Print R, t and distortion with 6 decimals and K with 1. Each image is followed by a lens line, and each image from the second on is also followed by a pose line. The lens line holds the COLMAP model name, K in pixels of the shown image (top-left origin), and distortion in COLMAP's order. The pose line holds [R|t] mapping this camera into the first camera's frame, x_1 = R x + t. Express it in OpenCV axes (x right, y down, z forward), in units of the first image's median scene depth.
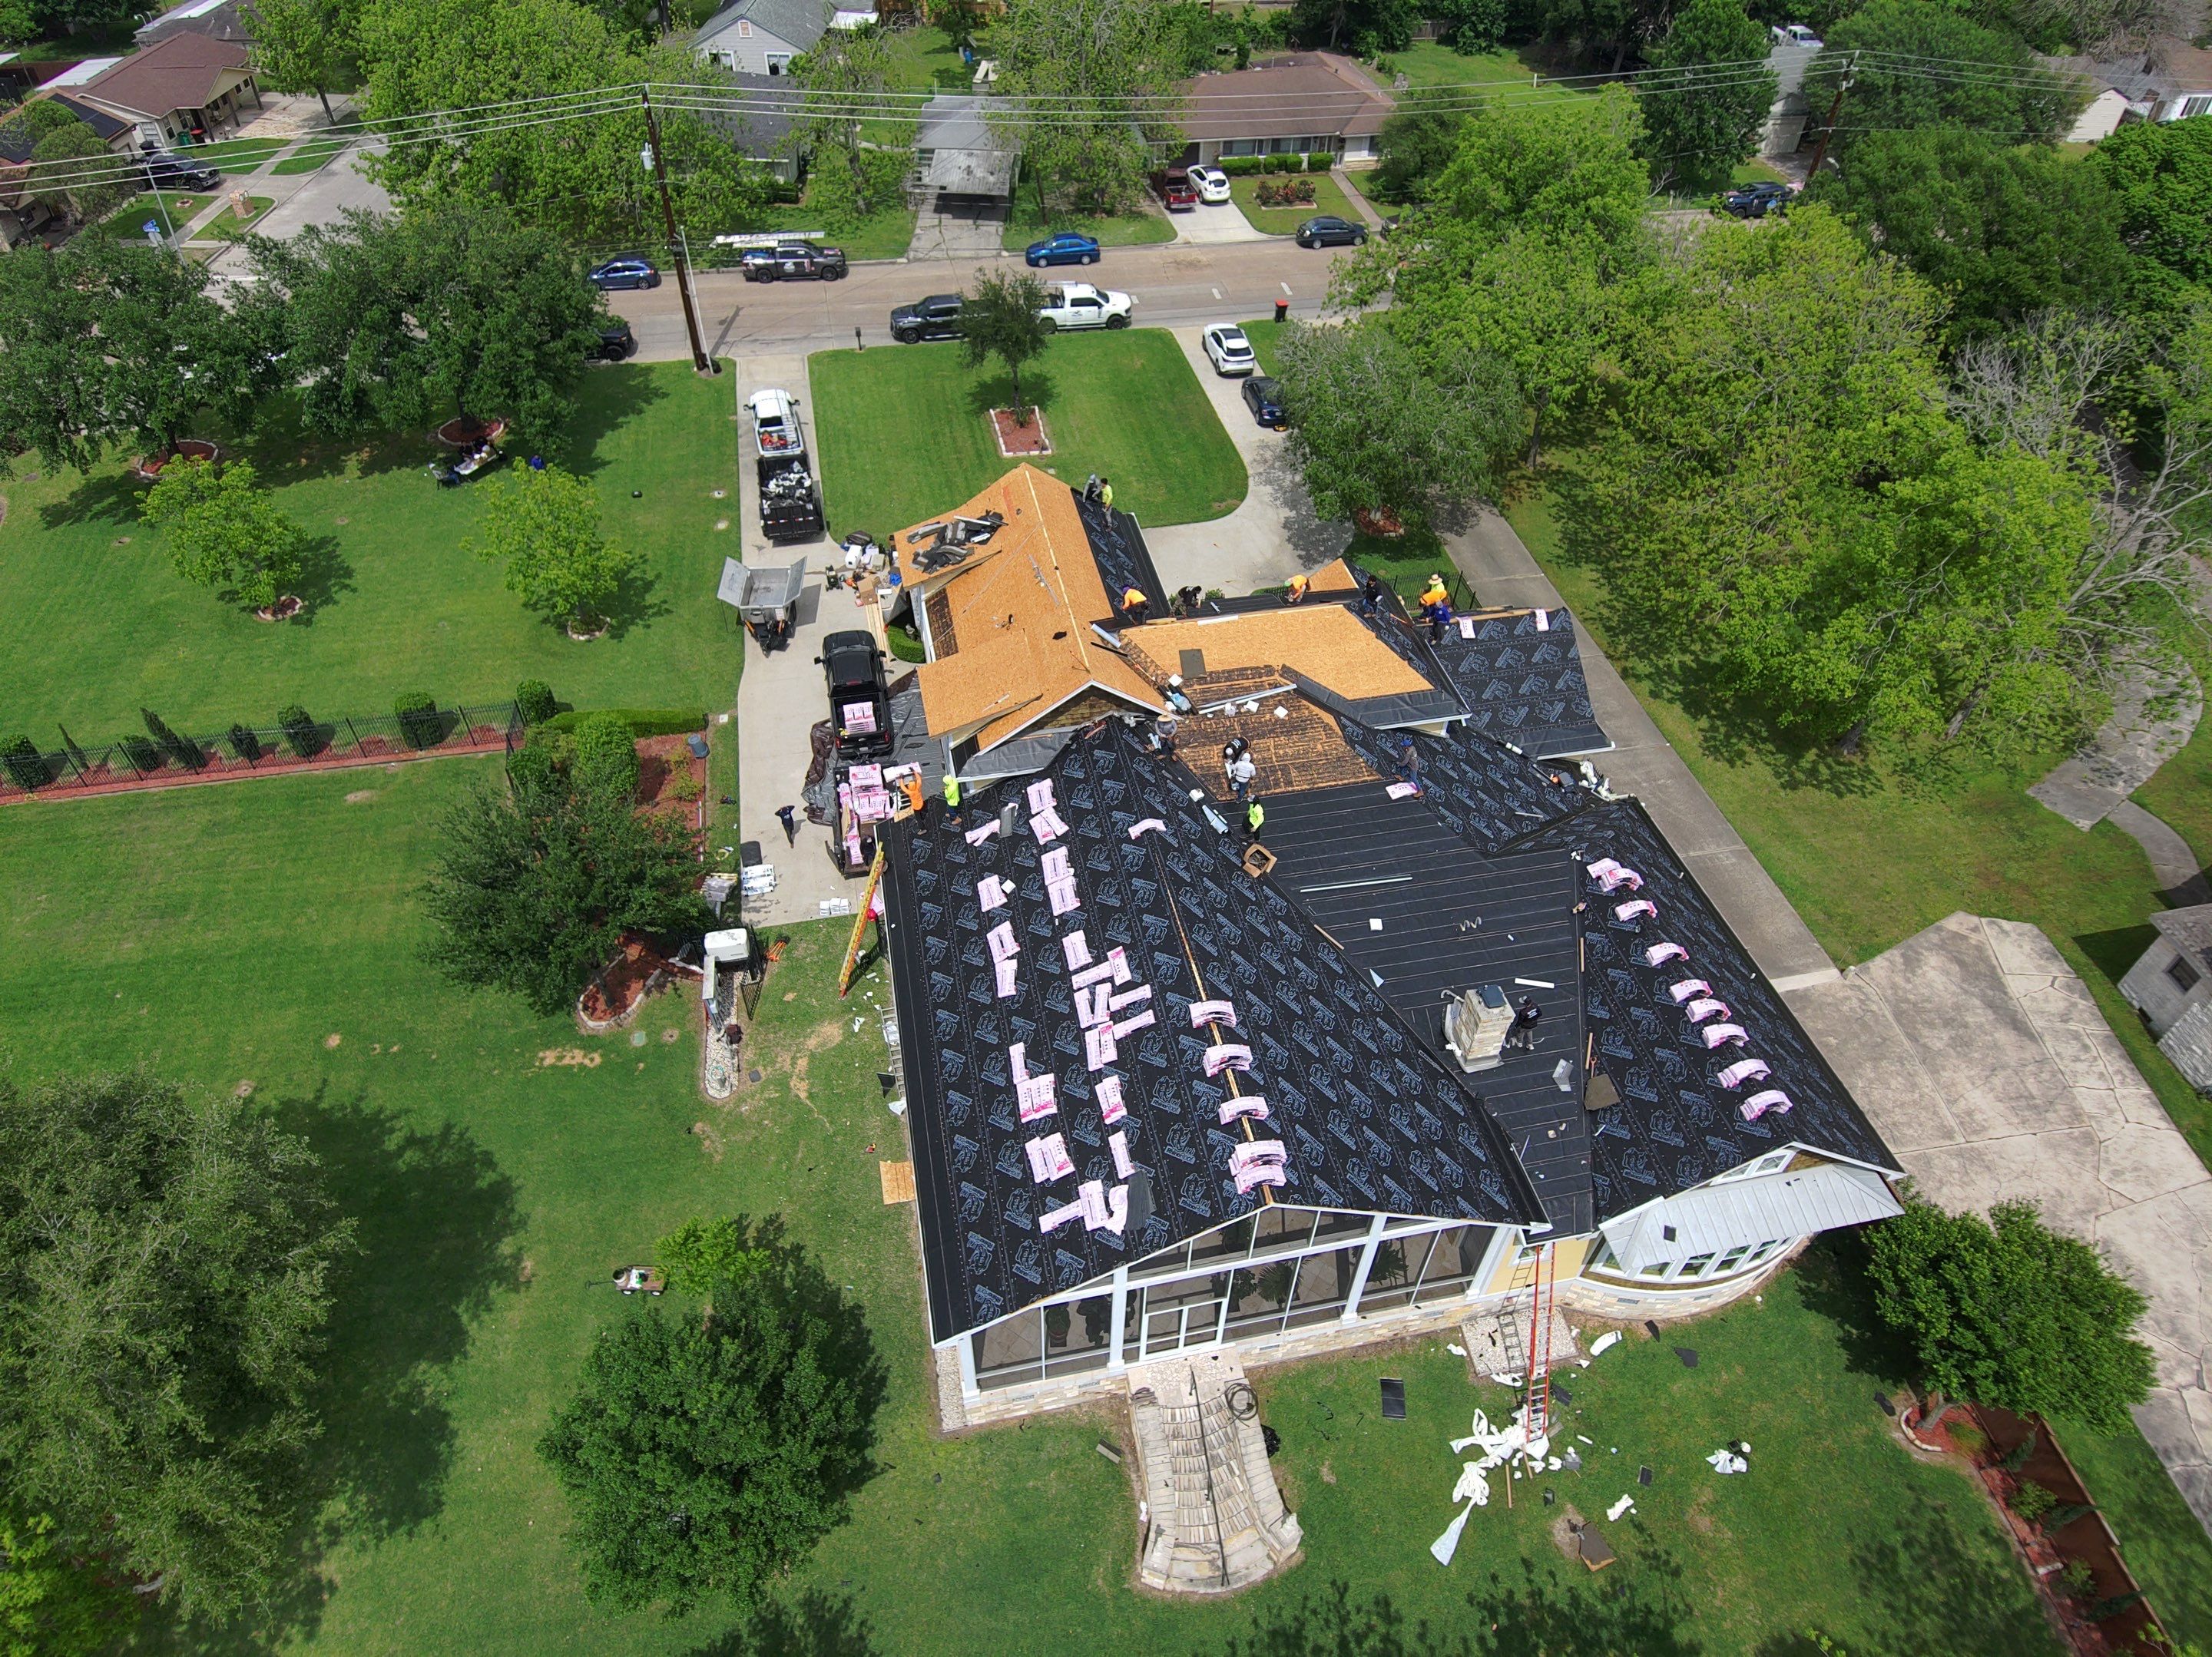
lens RADIAL K [[1307.6, 0, 1116.2], [0, 1307.6, 818.3], [0, 0, 1]] dist [0.067048, -0.089498]
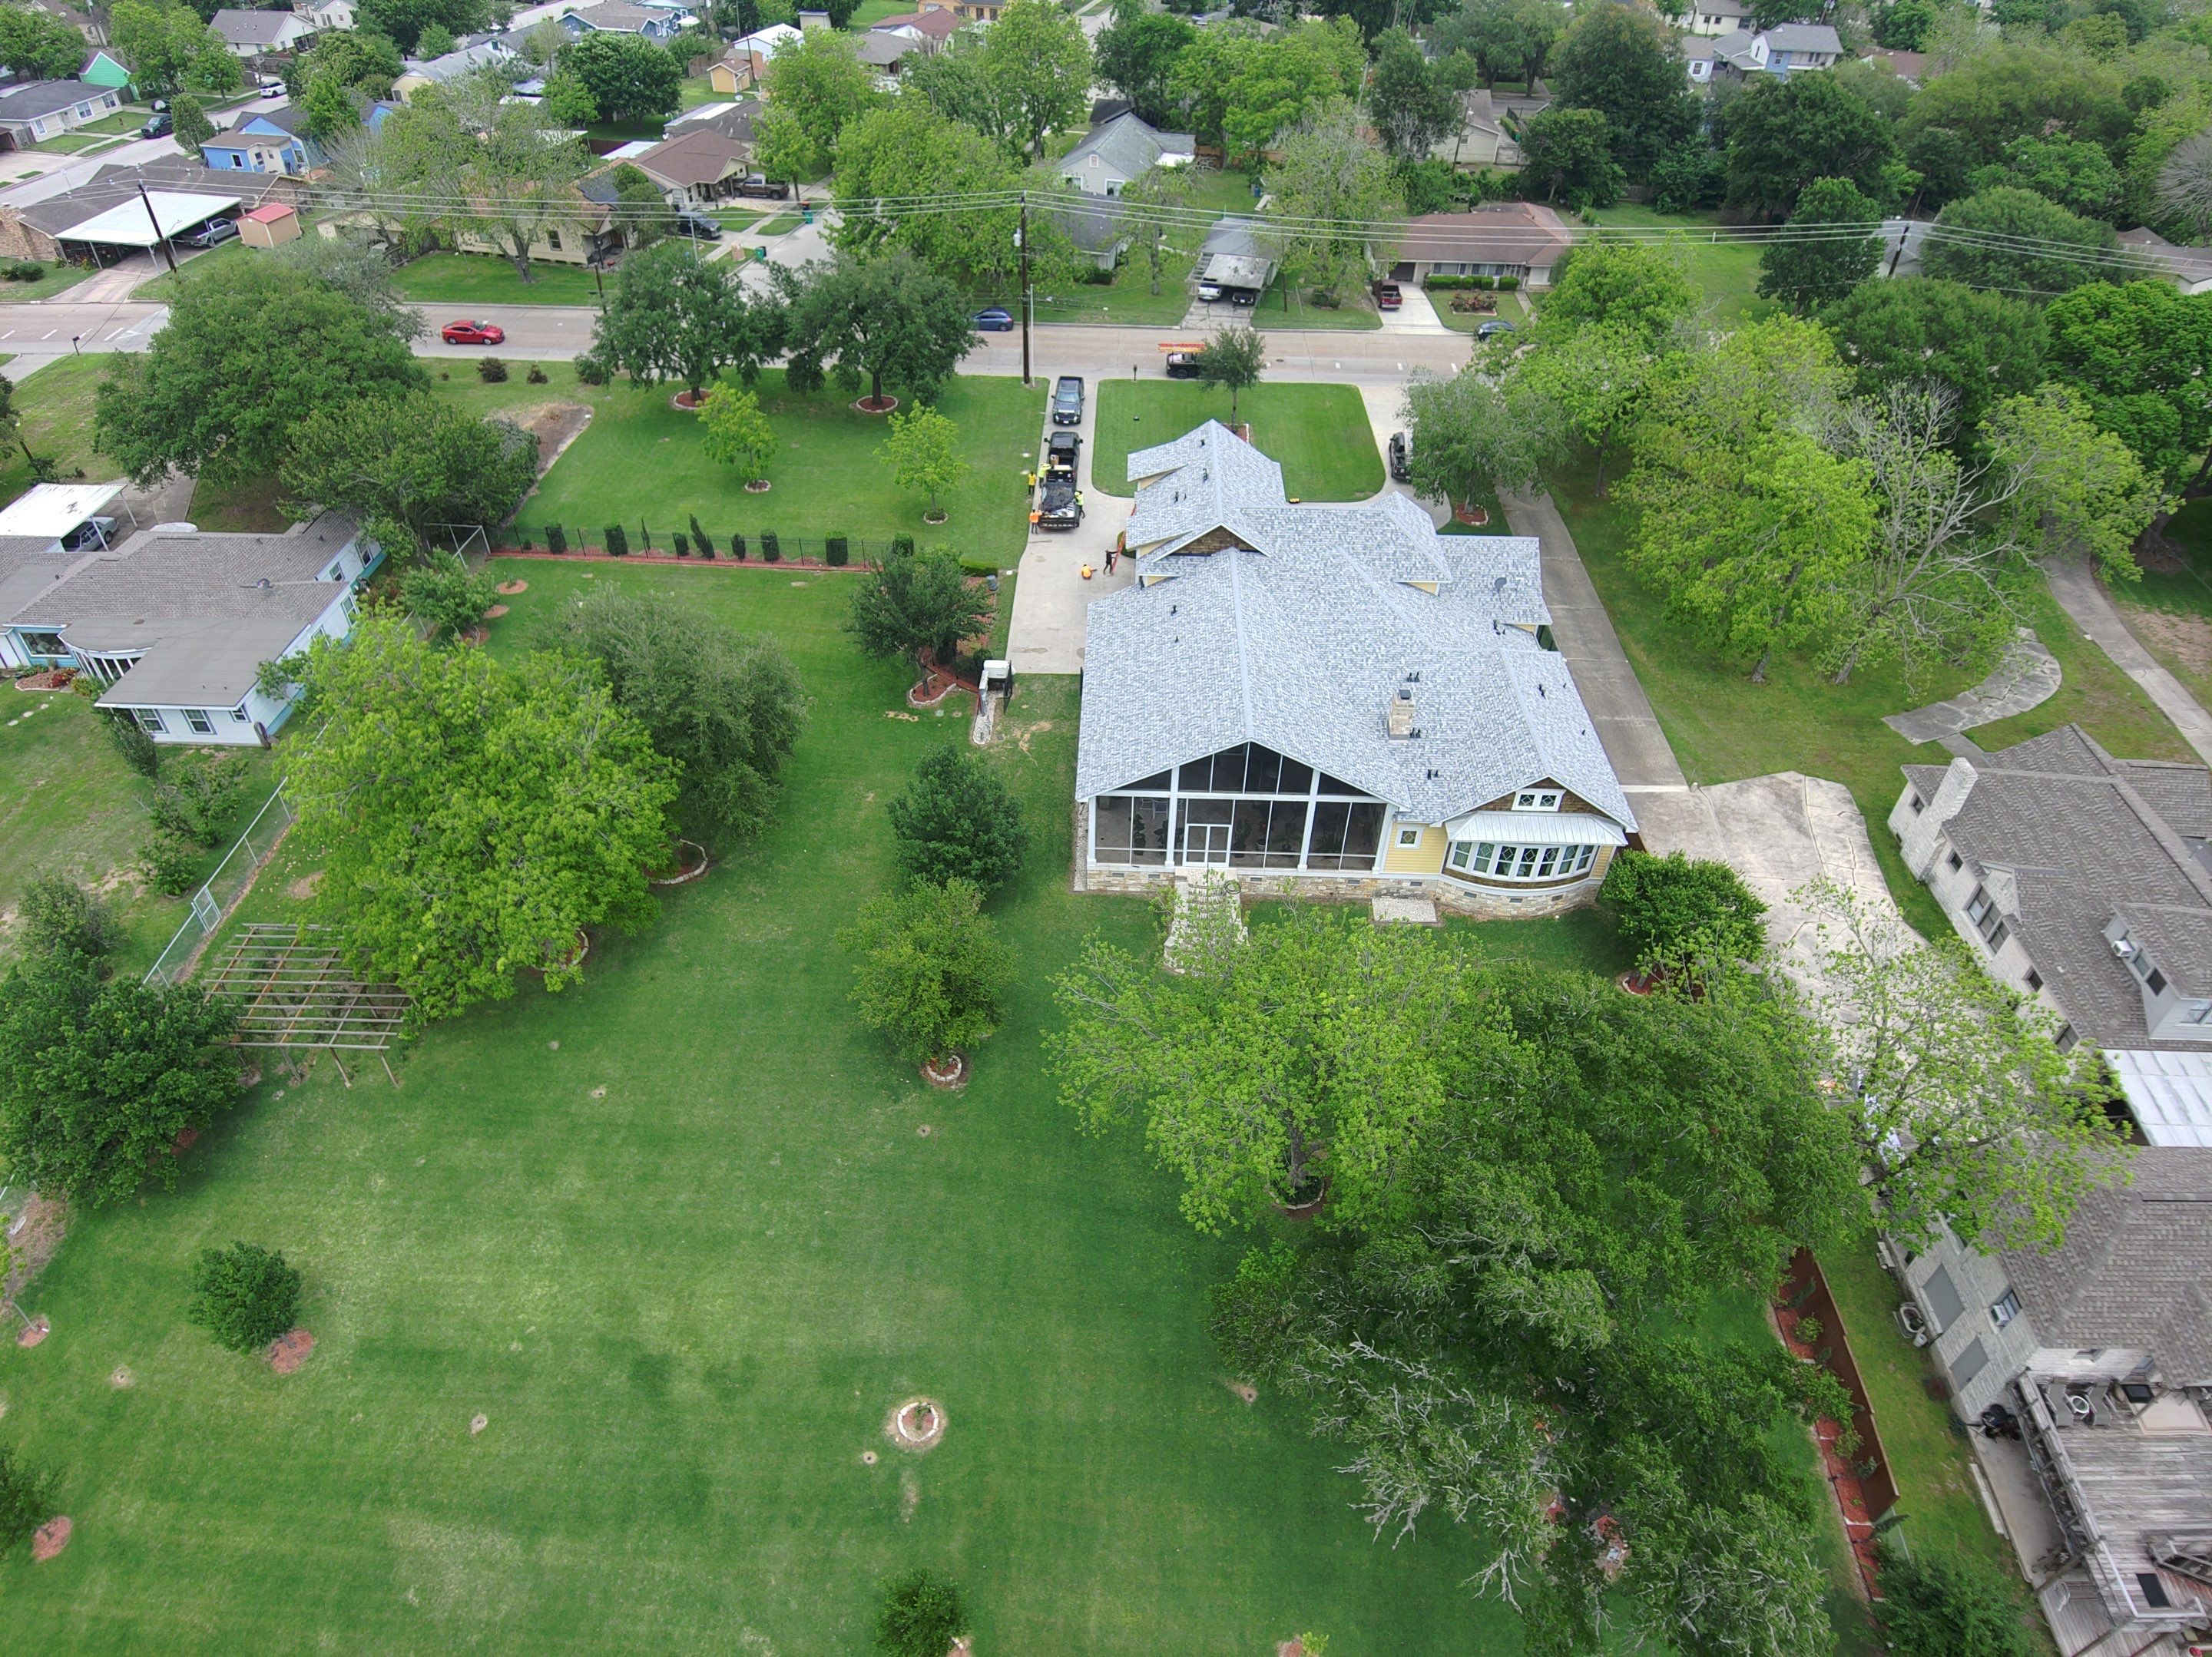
lens RADIAL K [[1307.6, 0, 1119.9], [0, 1307.6, 822.7], [0, 0, 1]] dist [0.067048, -0.089498]
pose [[0.974399, 0.143281, -0.173253, 0.176573], [-0.157063, 0.985205, -0.068575, 0.363503], [0.160865, 0.094031, 0.982487, -0.597841]]
